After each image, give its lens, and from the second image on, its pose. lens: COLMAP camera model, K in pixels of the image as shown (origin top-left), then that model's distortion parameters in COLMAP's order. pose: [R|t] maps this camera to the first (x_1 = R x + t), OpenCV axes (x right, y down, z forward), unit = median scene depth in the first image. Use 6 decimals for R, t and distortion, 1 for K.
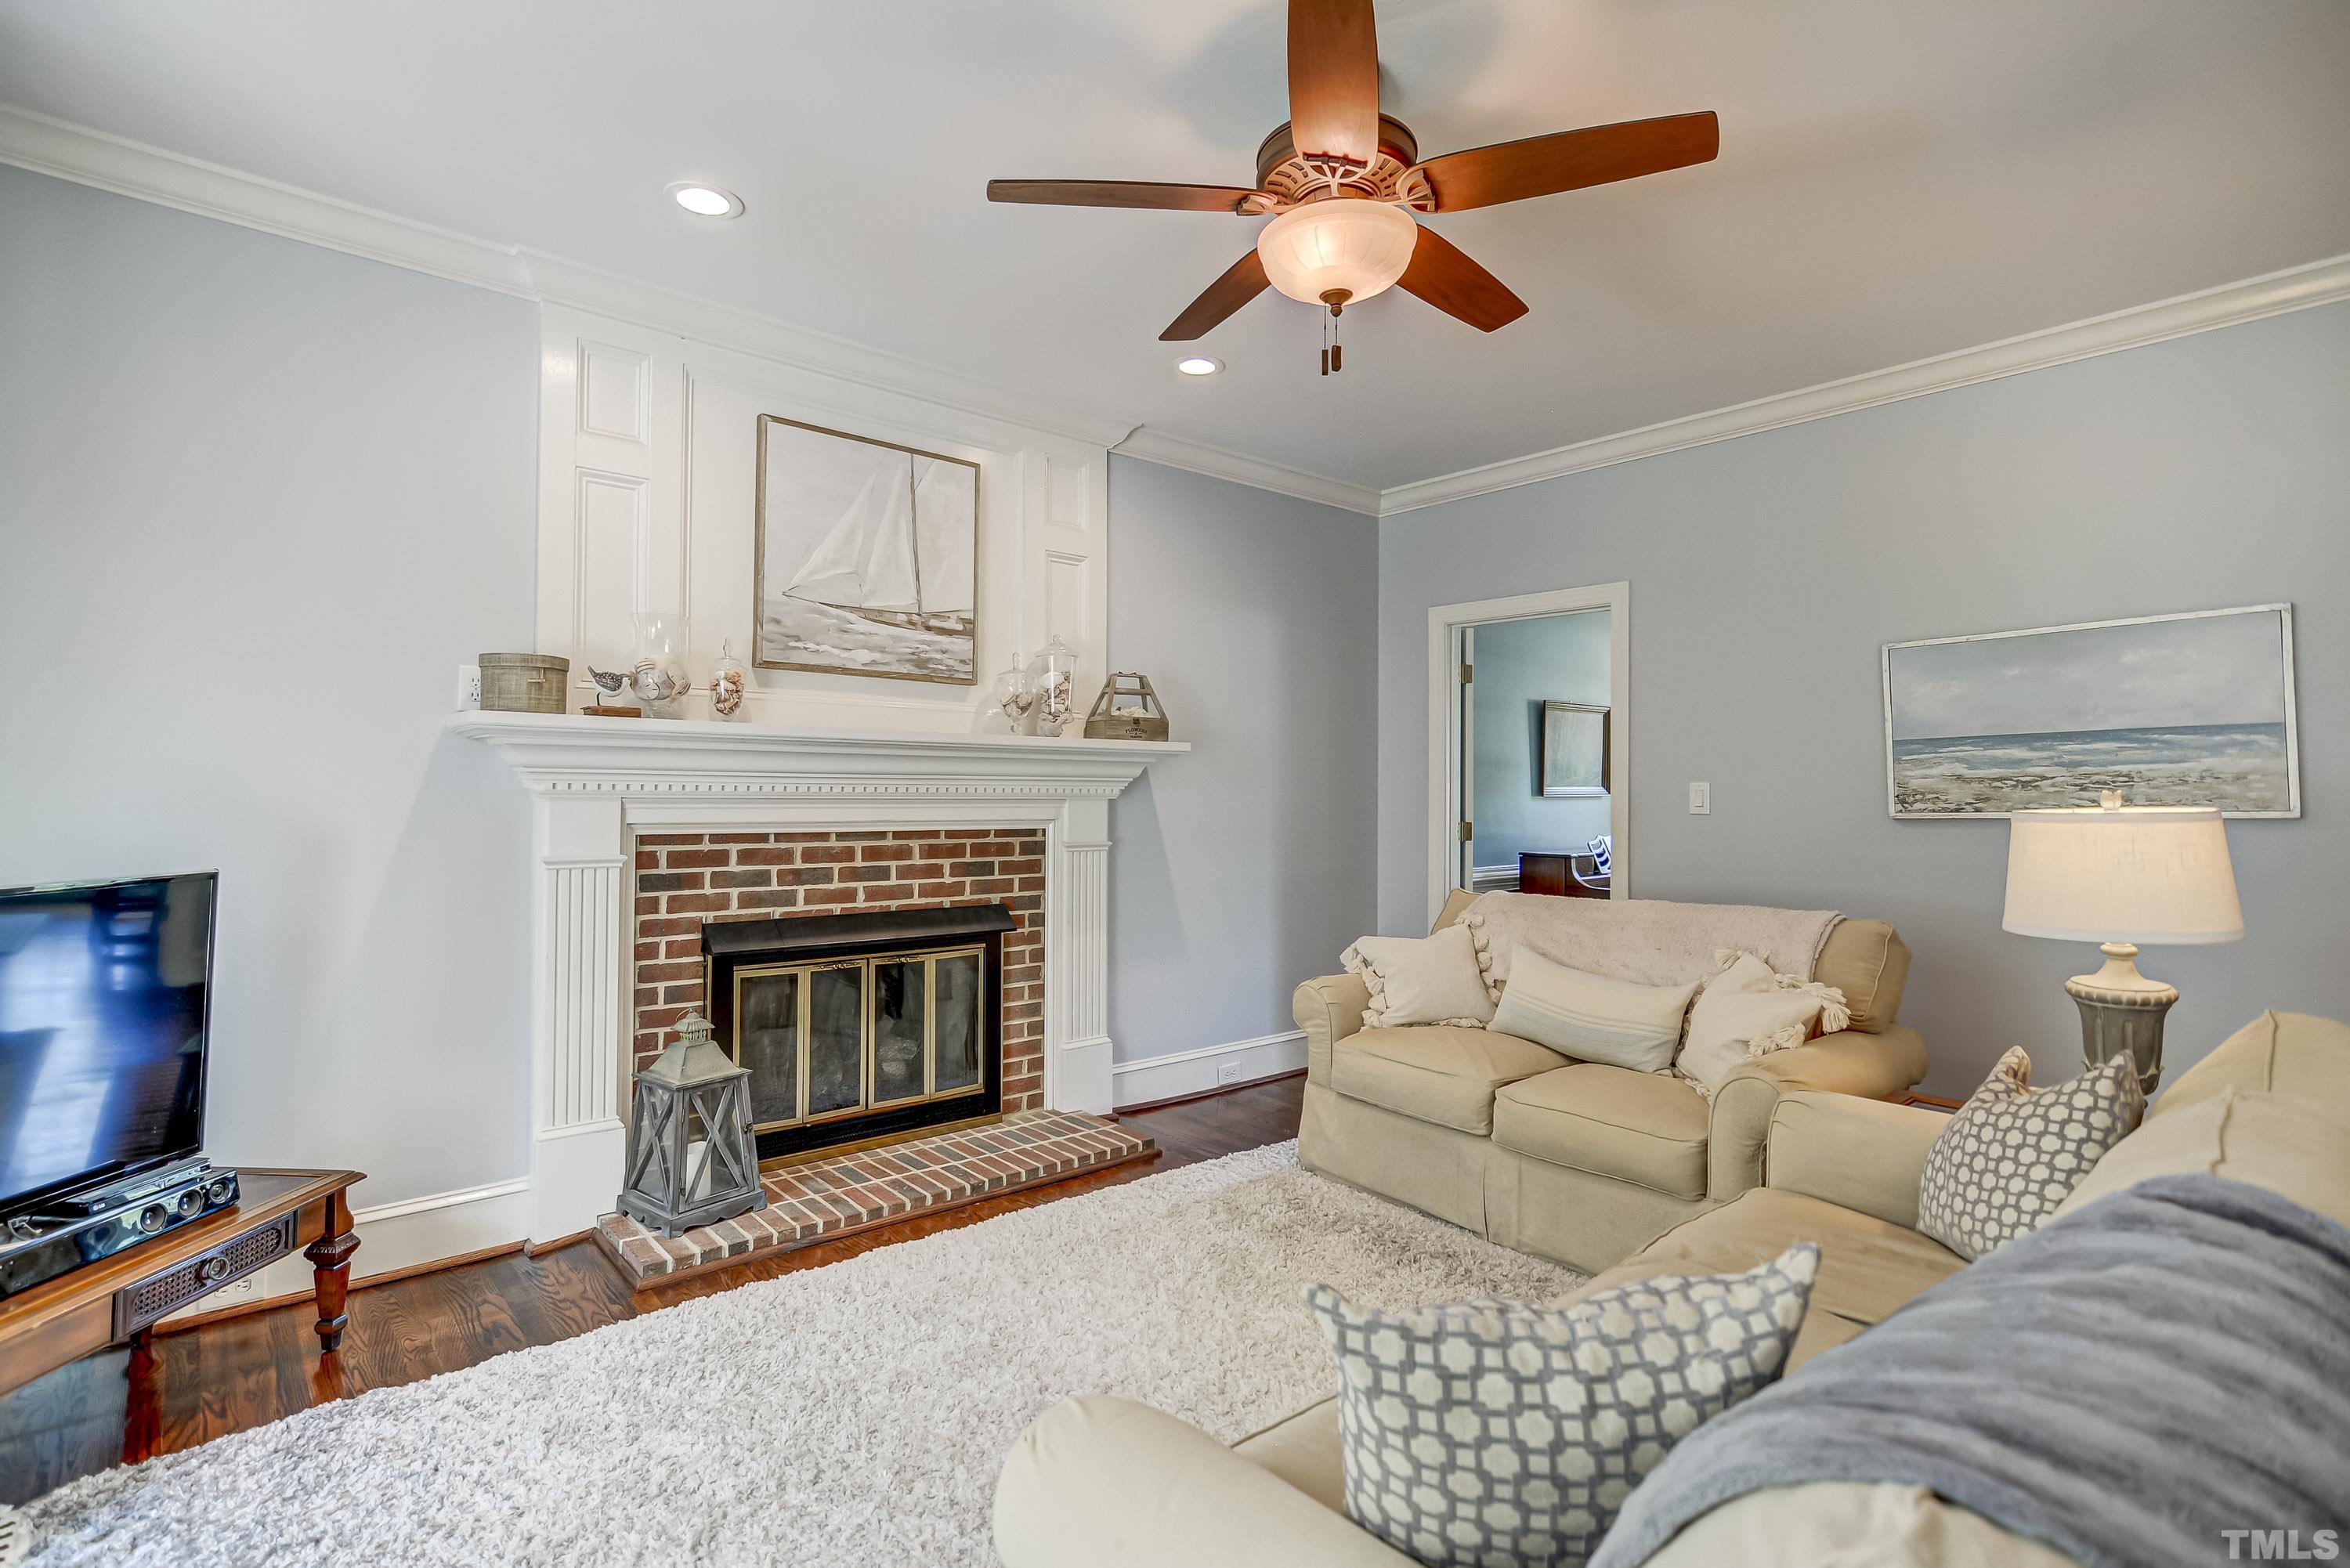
lens RADIAL K [[1129.4, 0, 1174.3], [0, 1129.4, 775.2], [0, 0, 1]] dist [-0.008619, 0.005914]
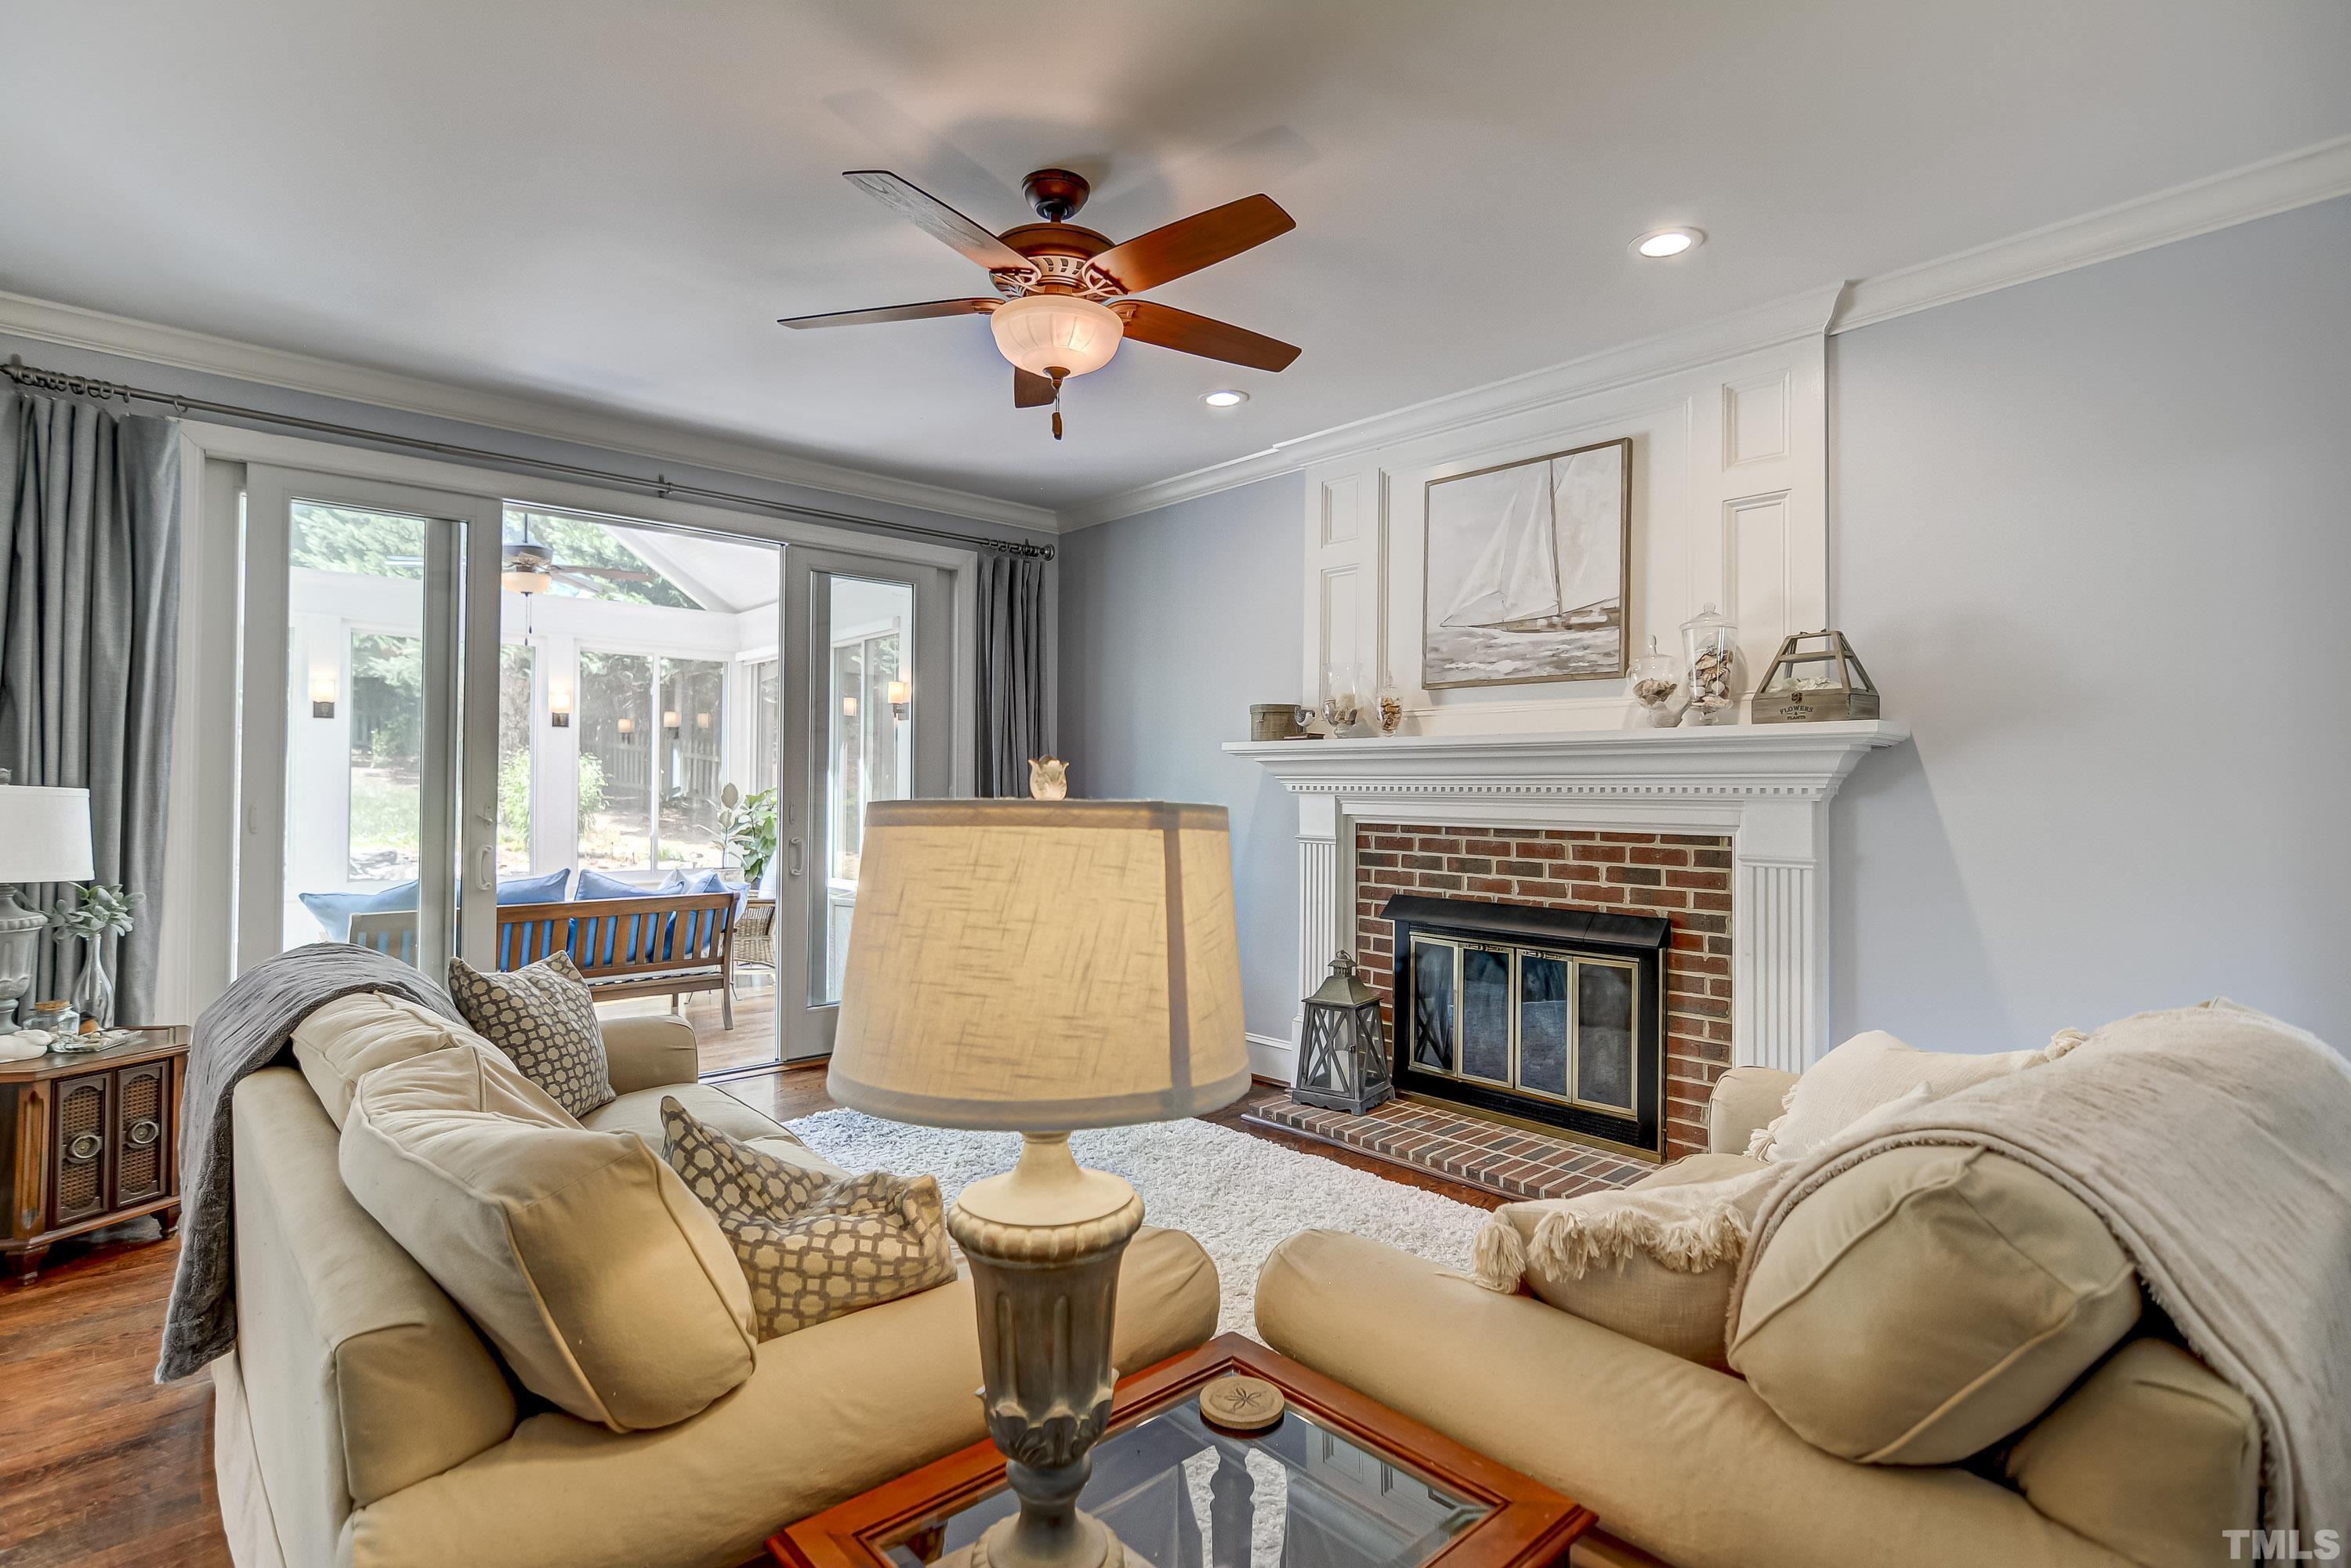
lens RADIAL K [[1129.9, 0, 1170.8], [0, 1129.9, 774.9], [0, 0, 1]] dist [-0.008619, 0.005914]
pose [[0.032774, -0.019095, -0.999280, 0.783401], [0.010031, 0.999773, -0.018775, 0.015360], [0.999412, -0.009409, 0.032958, 0.634375]]
